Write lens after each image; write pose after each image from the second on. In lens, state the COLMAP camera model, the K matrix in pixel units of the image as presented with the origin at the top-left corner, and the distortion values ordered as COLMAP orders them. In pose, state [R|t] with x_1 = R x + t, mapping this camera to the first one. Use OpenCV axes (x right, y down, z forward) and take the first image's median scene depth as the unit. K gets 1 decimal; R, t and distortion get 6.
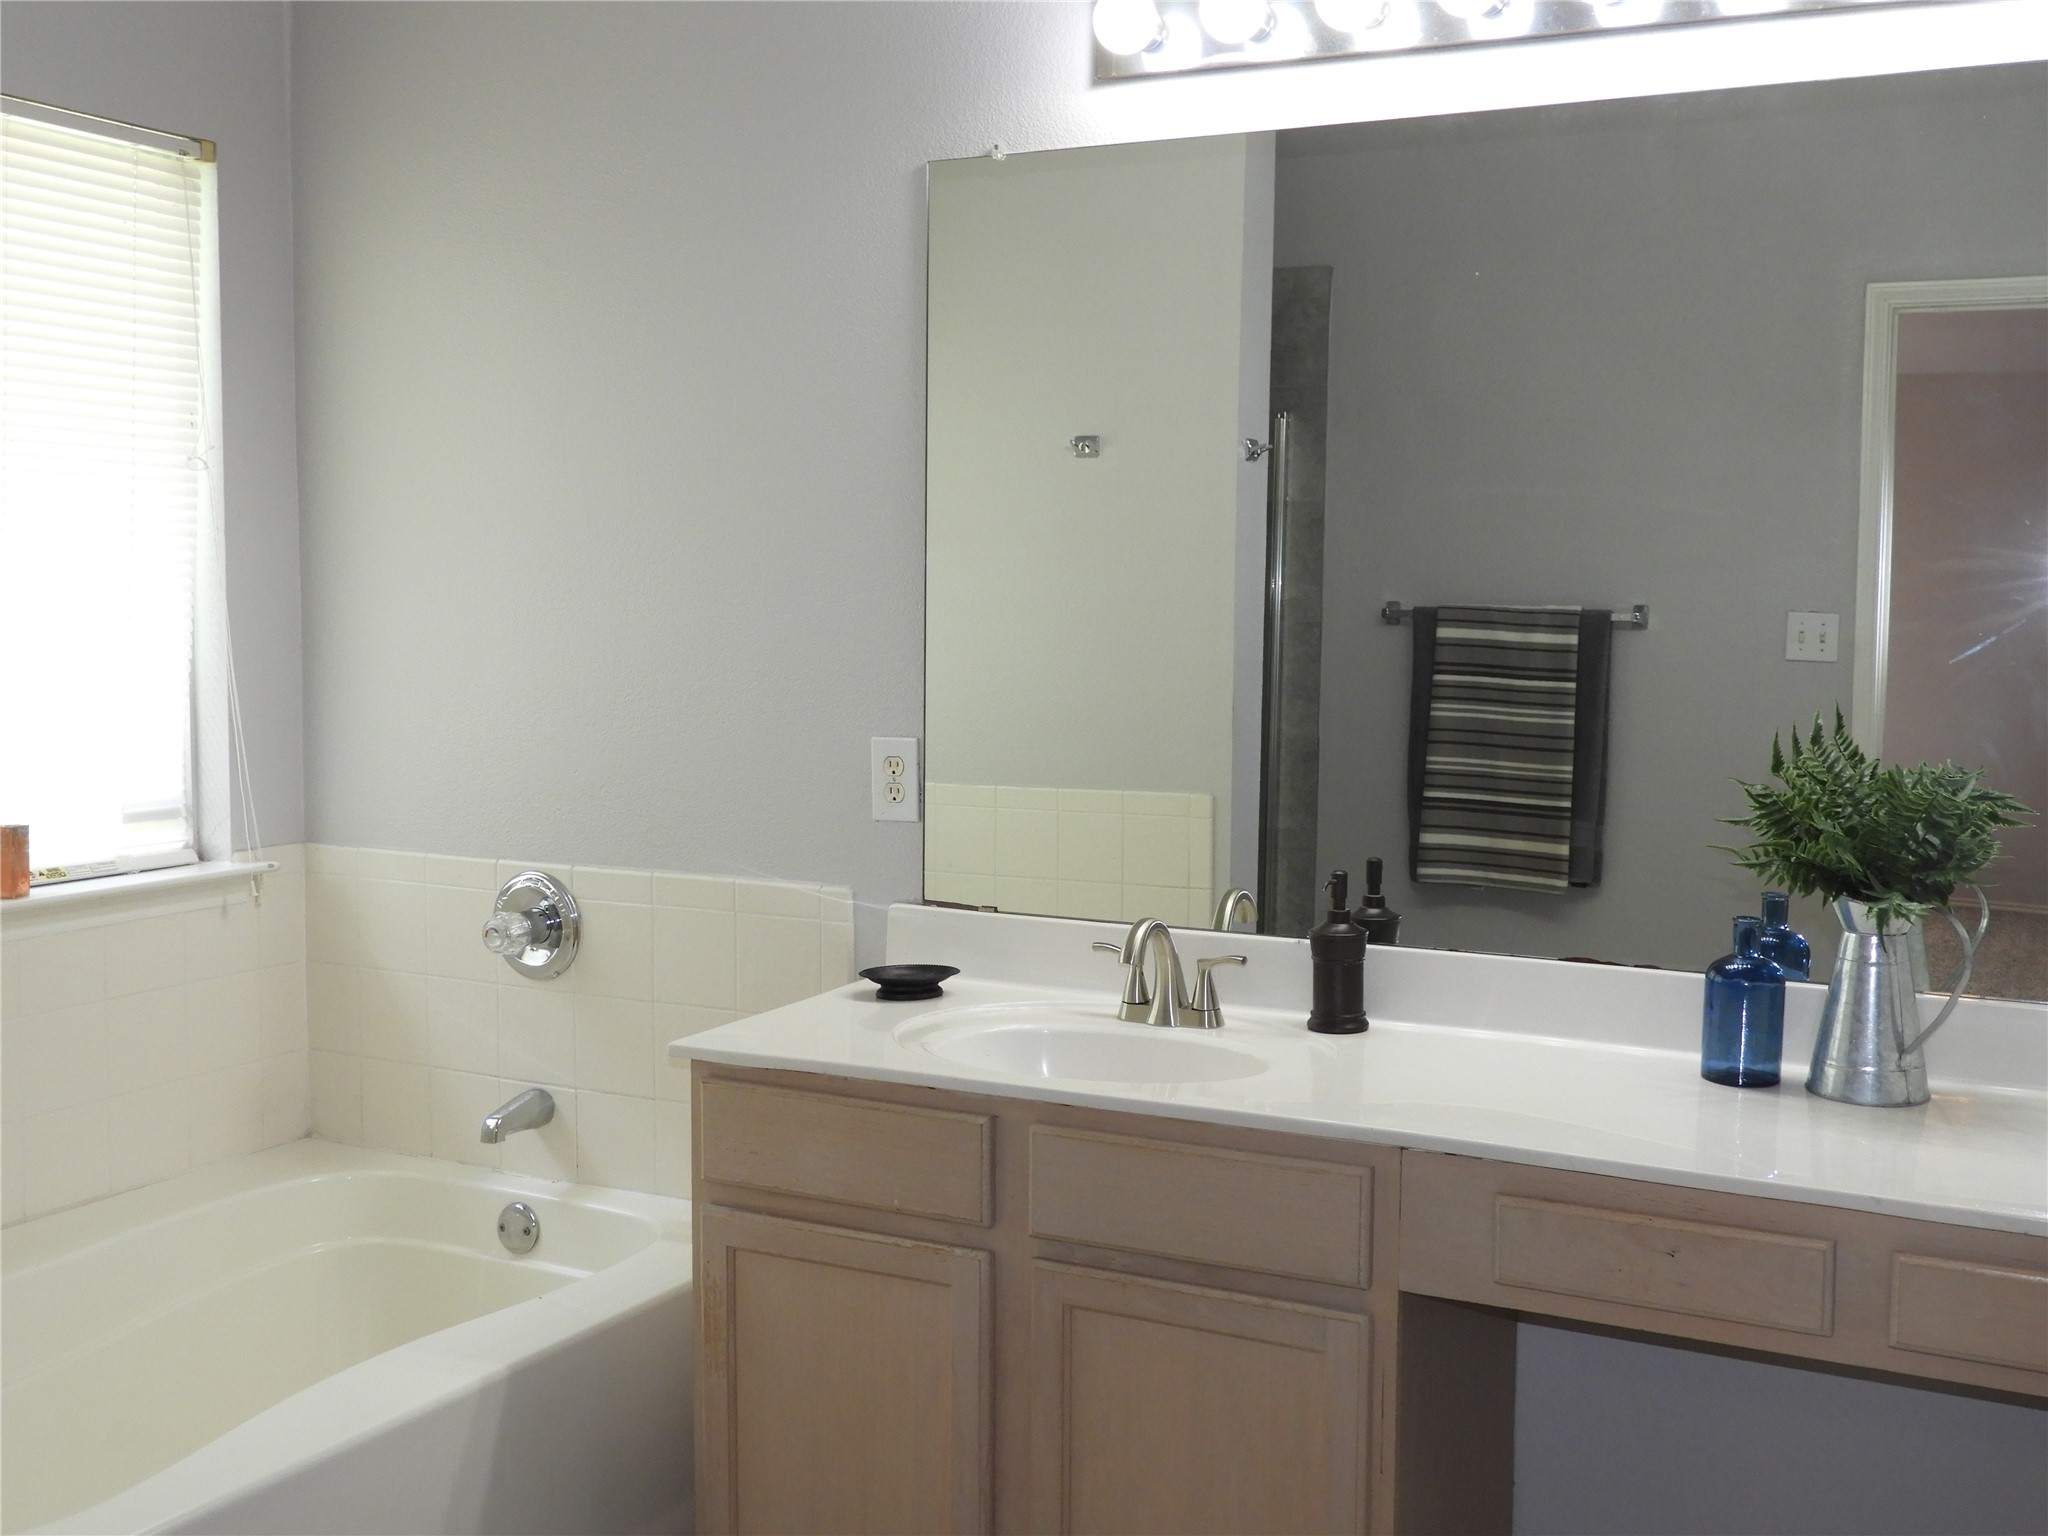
lens RADIAL K [[2076.4, 0, 1024.0], [0, 2076.4, 768.0], [0, 0, 1]] dist [0.014305, 0.003667]
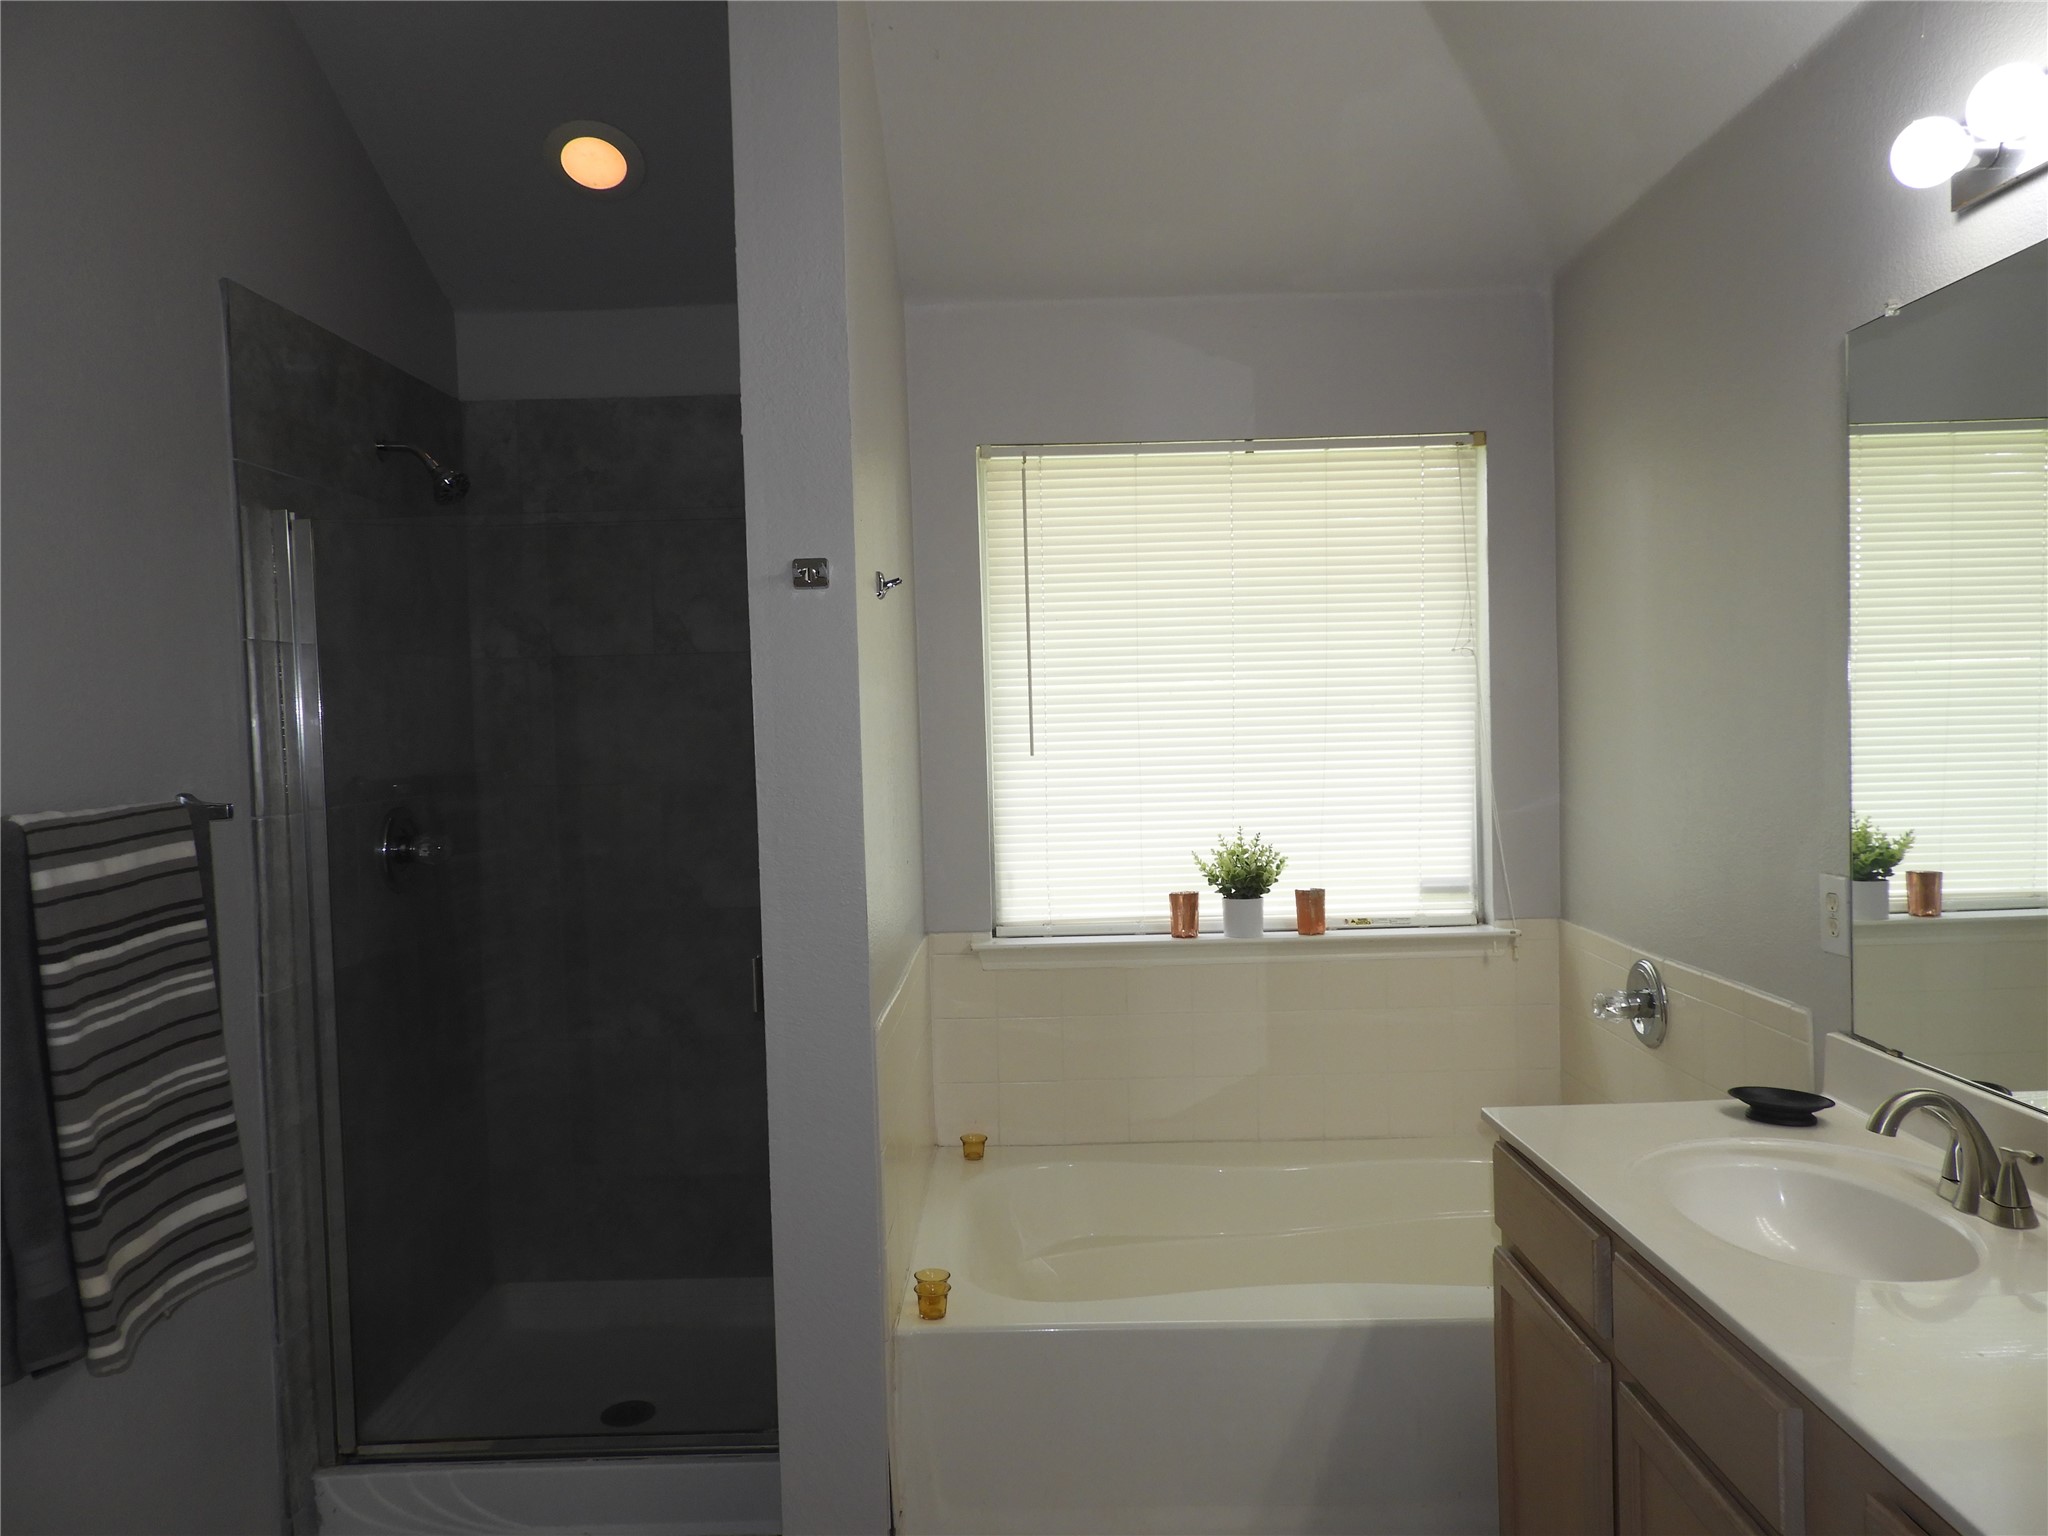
lens RADIAL K [[1416.3, 0, 1024.0], [0, 1416.3, 768.0], [0, 0, 1]] dist [-0.000525, -0.063994]
pose [[0.429960, 0.007284, -0.902818, 0.368541], [-0.045373, 0.998878, -0.013549, -0.037183], [0.901707, 0.046789, 0.429809, 0.297910]]
